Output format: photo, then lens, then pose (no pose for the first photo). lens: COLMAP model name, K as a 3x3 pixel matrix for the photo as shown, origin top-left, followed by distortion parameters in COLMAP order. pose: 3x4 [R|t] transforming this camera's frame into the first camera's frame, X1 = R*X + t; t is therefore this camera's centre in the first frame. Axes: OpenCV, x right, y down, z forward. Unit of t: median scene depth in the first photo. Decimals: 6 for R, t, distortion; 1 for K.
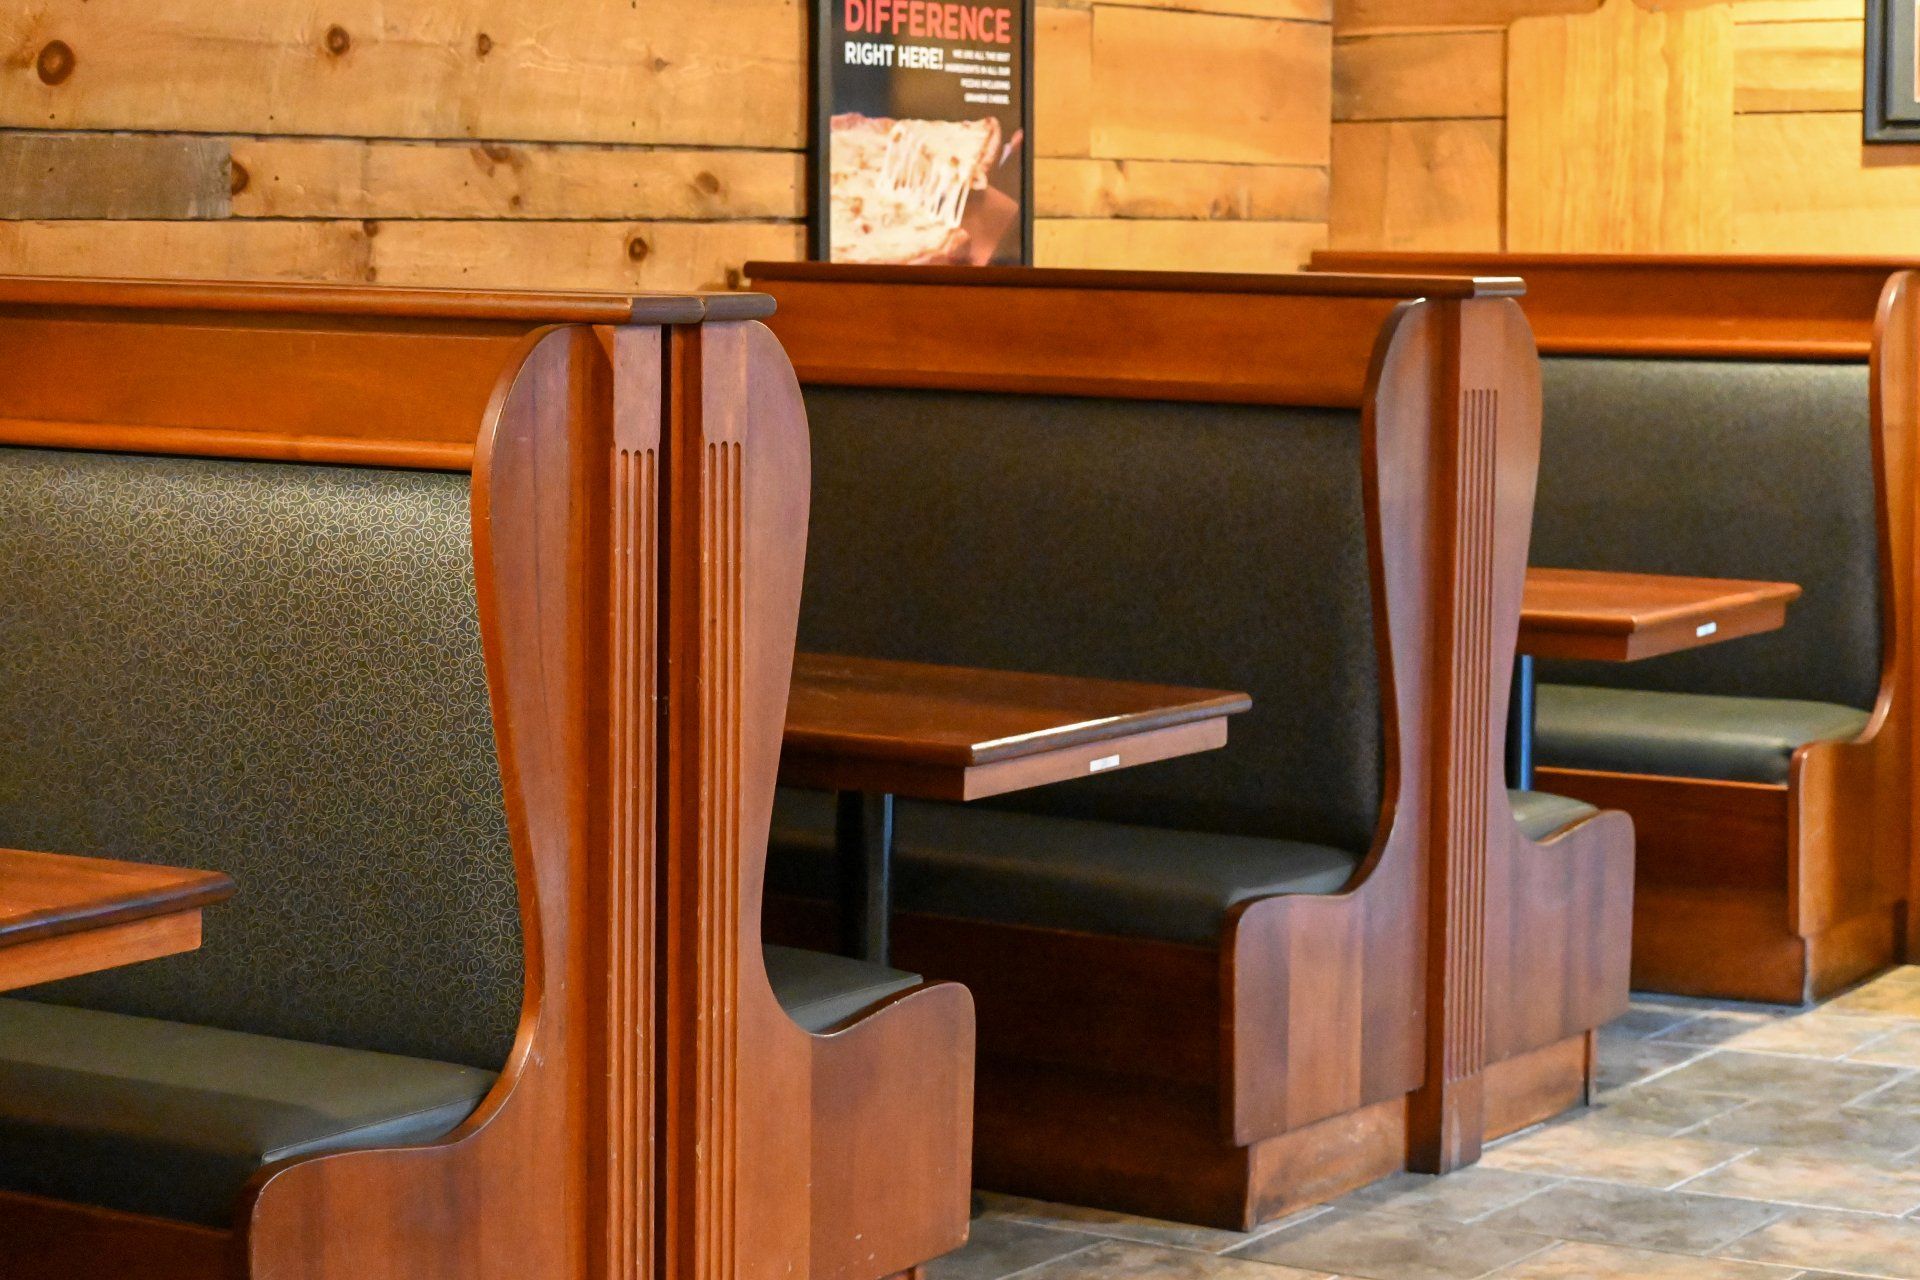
lens RADIAL K [[4440.0, 0, 950.3], [0, 4440.0, 636.5], [0, 0, 1]] dist [-0.021703, 0.000000]
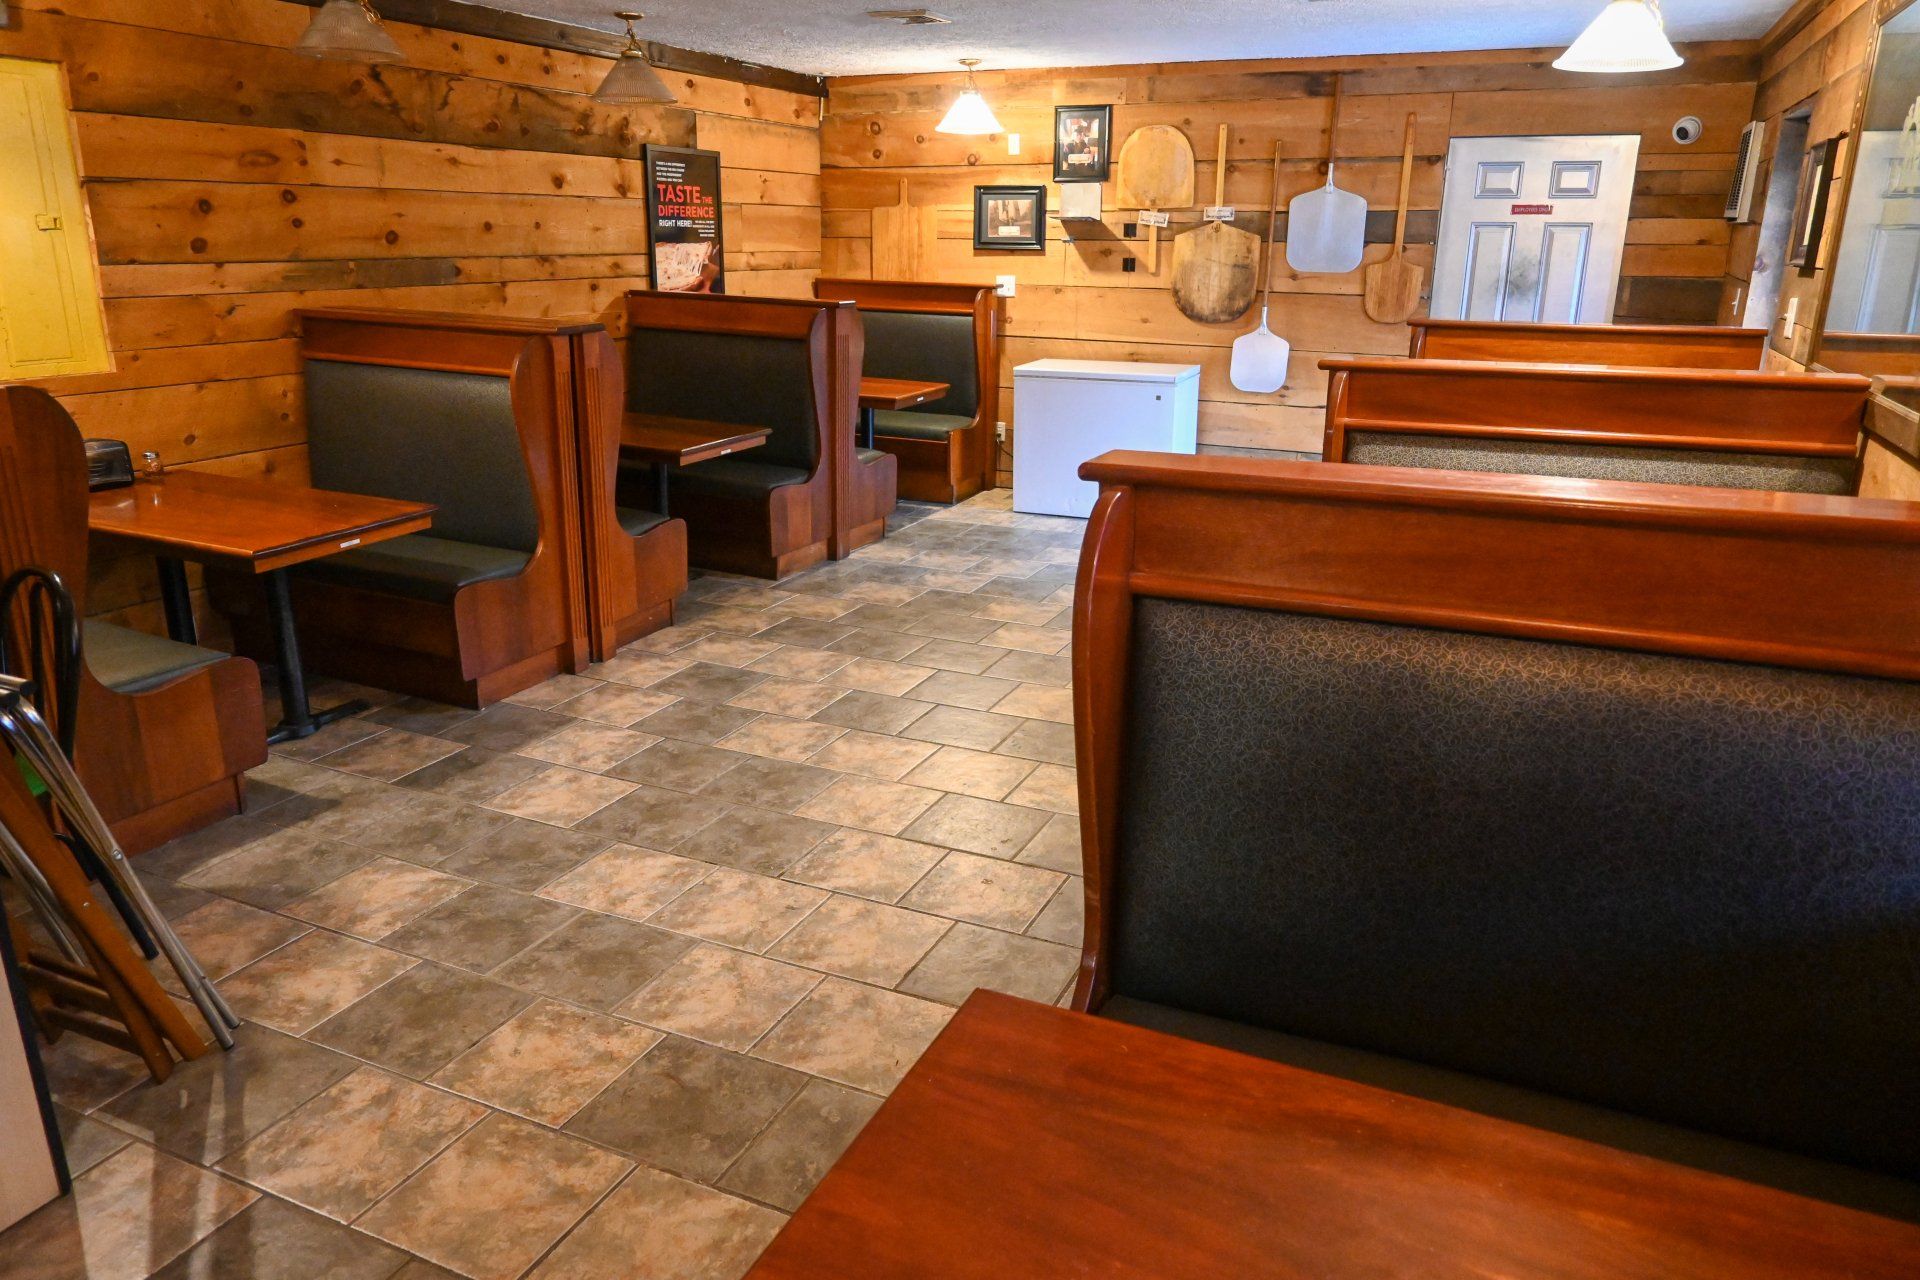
lens RADIAL K [[1303.5, 0, 962.9], [0, 1303.5, 641.1], [0, 0, 1]] dist [-0.010353, 0.001974]
pose [[0.989716, -0.029725, 0.139926, 0.060345], [-0.000743, 0.977092, 0.212818, -0.037007], [-0.143046, -0.210733, 0.967021, -0.037463]]
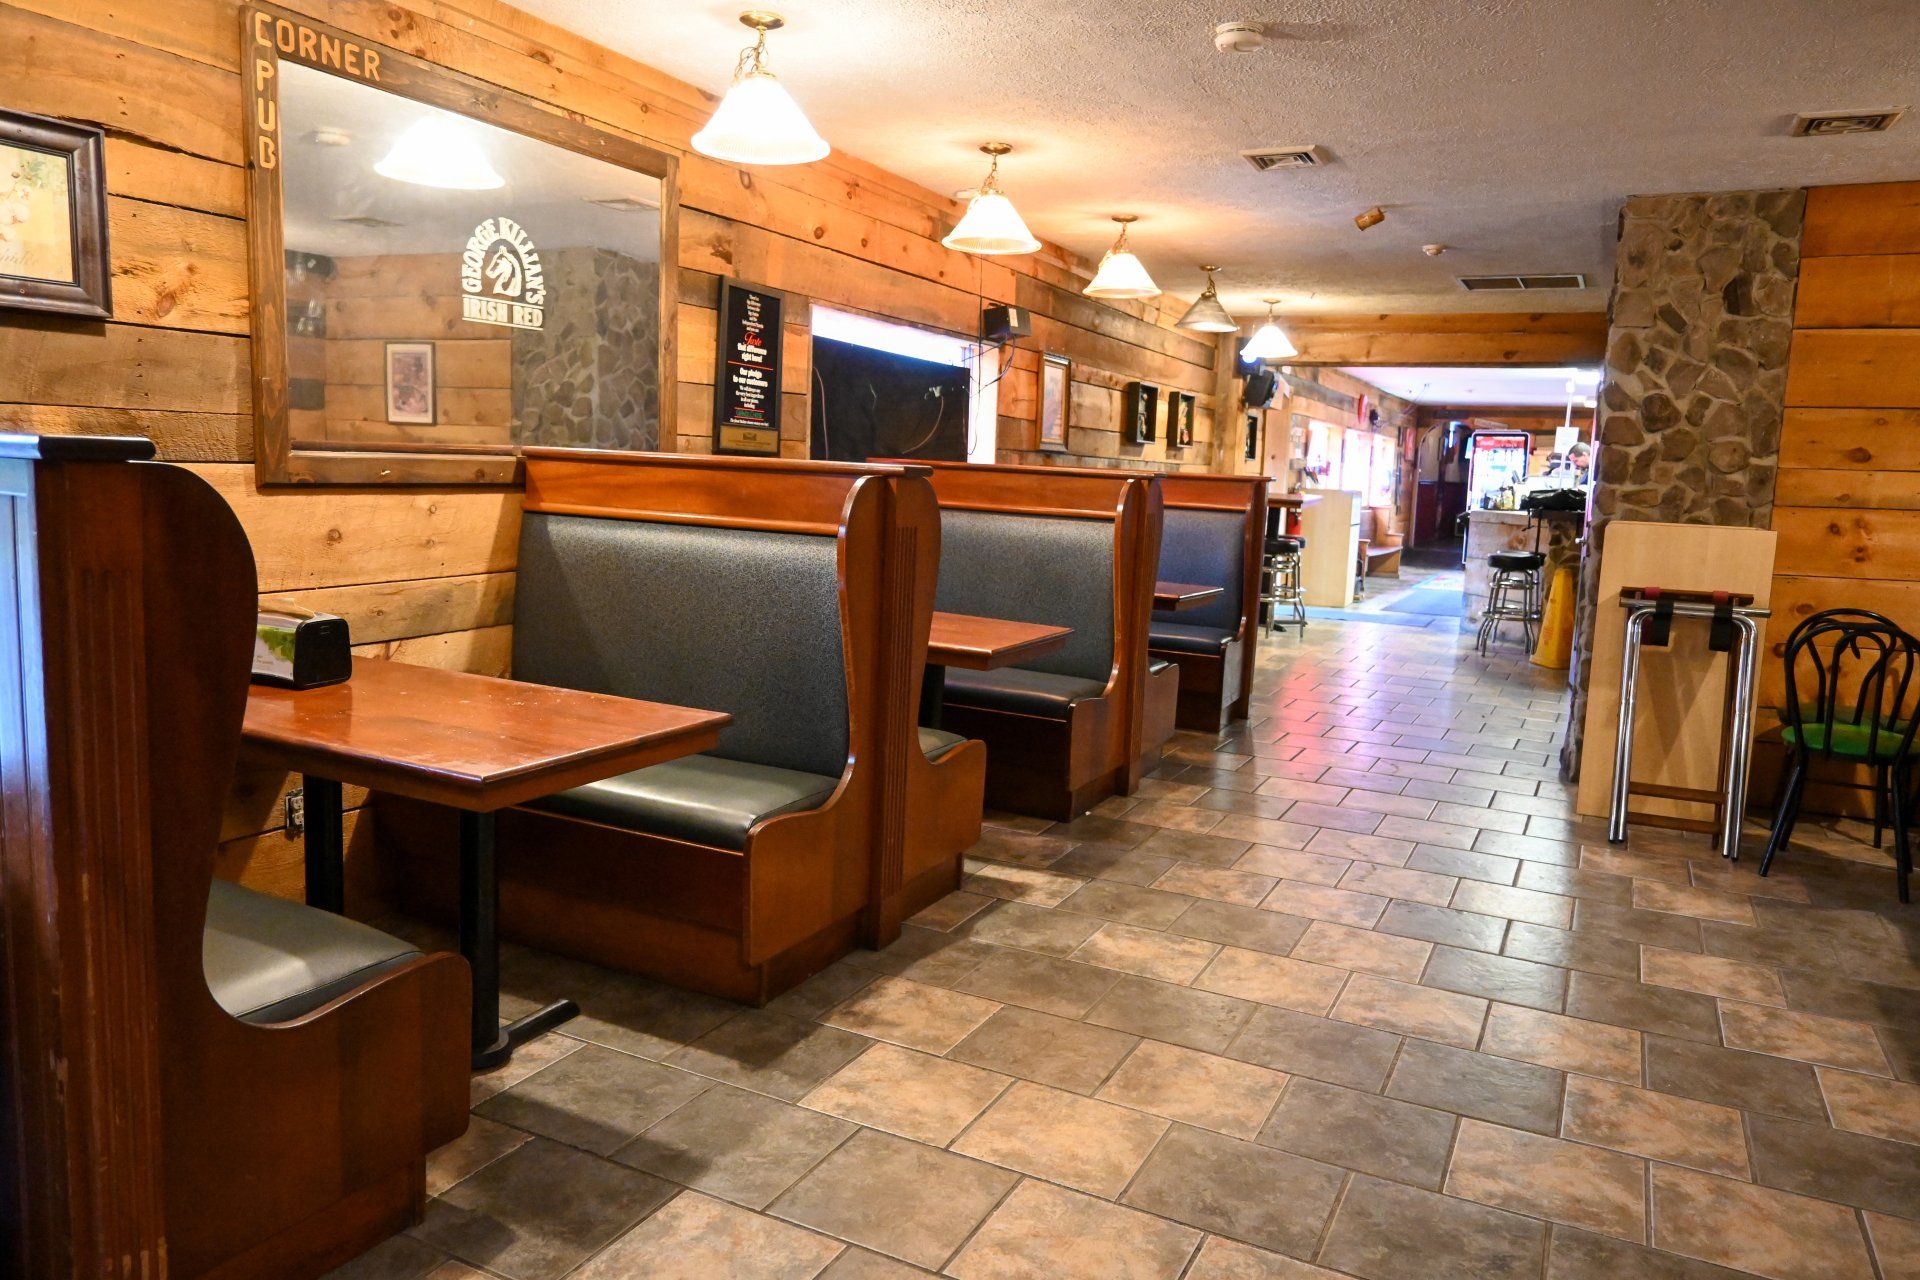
lens RADIAL K [[1303.5, 0, 959.1], [0, 1303.5, 633.8], [0, 0, 1]] dist [-0.010353, 0.001974]
pose [[-0.994344, -0.019922, -0.104318, 0.323550], [-0.042476, 0.974867, 0.218701, -0.084110], [0.097339, 0.221895, -0.970200, 0.984188]]
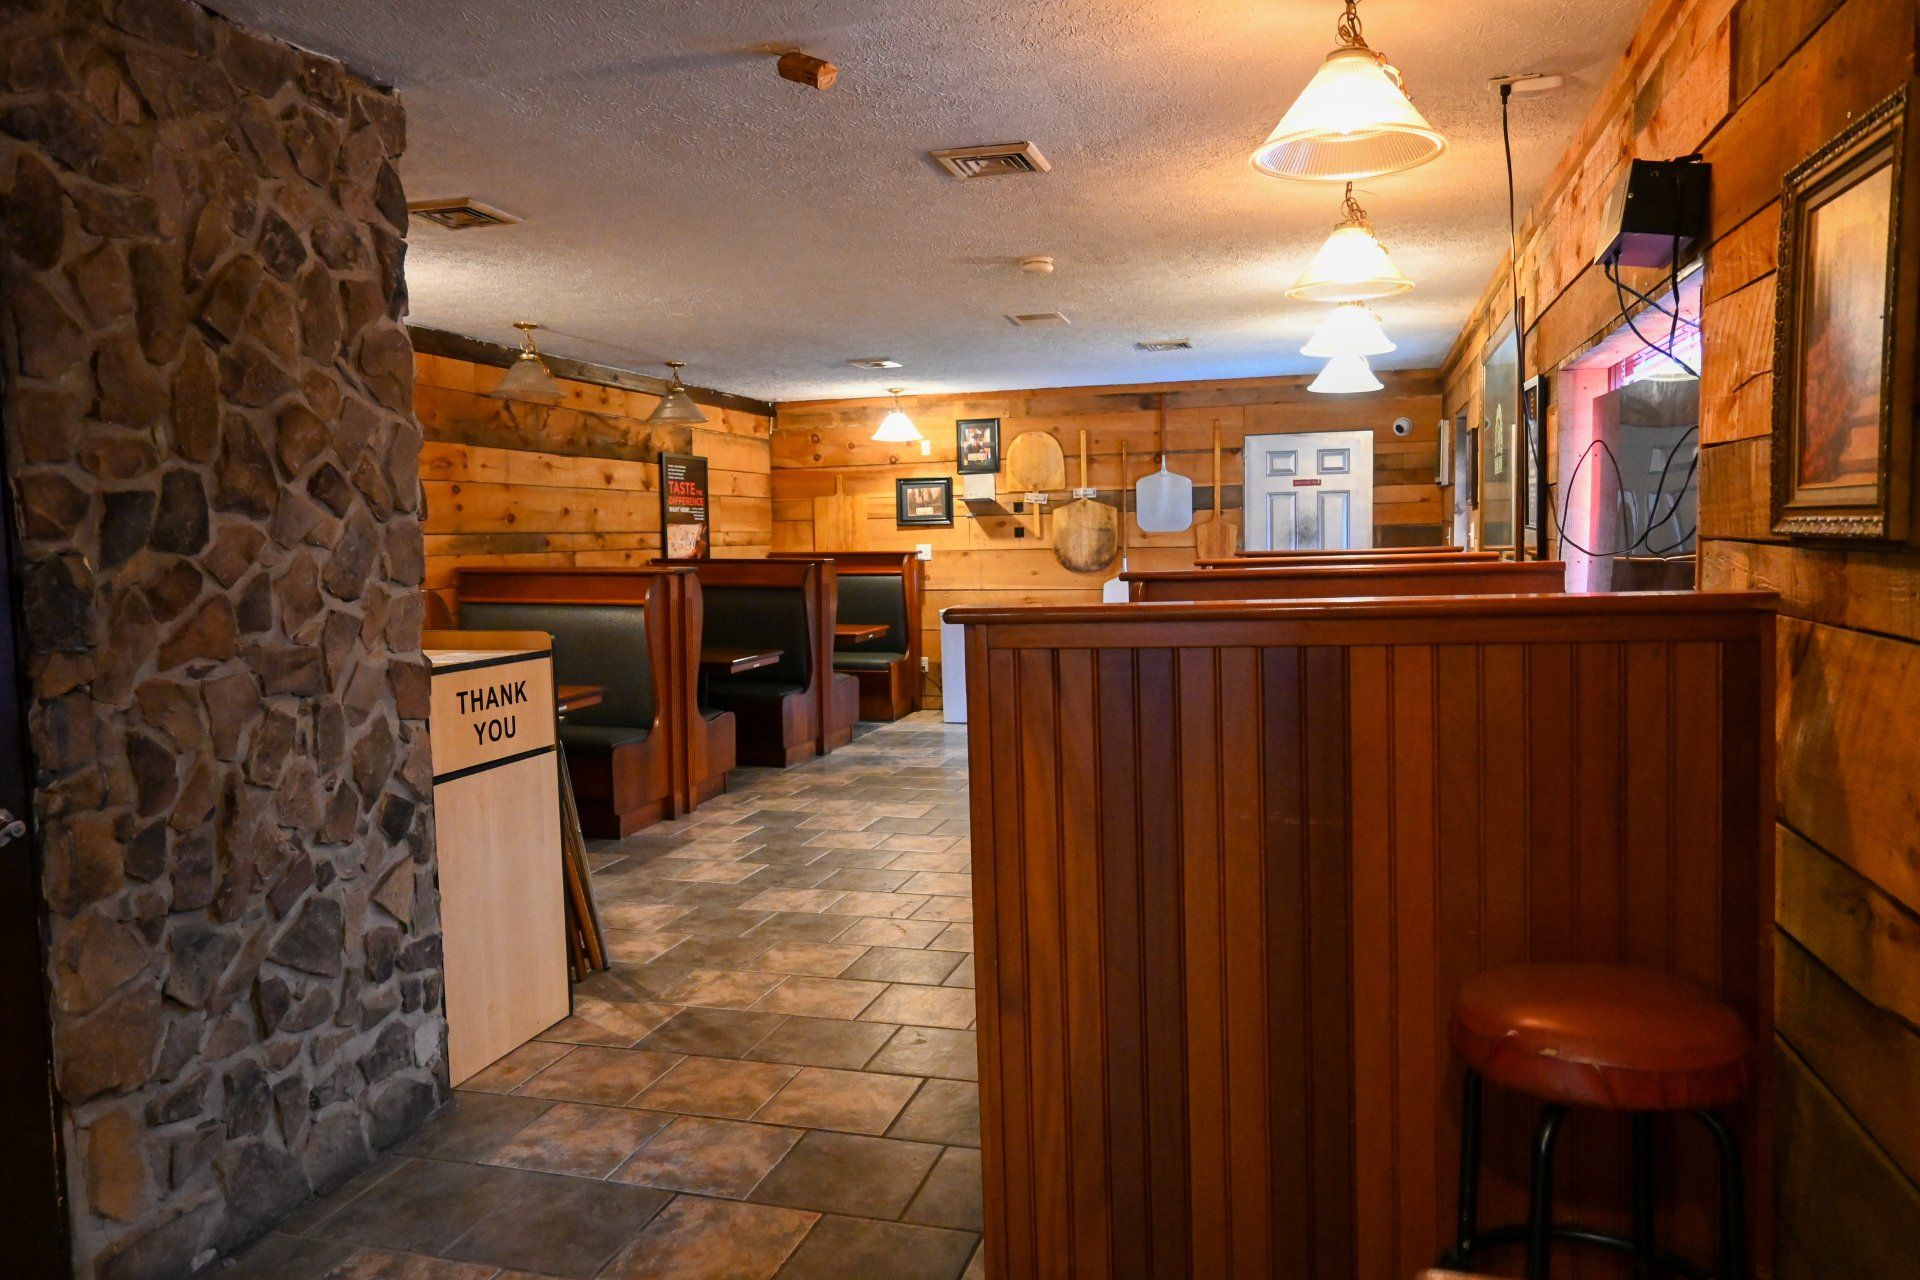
lens RADIAL K [[1303.5, 0, 970.6], [0, 1303.5, 640.7], [0, 0, 1]] dist [-0.010353, 0.001974]
pose [[0.959817, -0.038657, 0.277952, -0.108862], [0.042031, 0.999097, -0.006188, 0.017147], [-0.277462, 0.017622, 0.960575, -0.320492]]
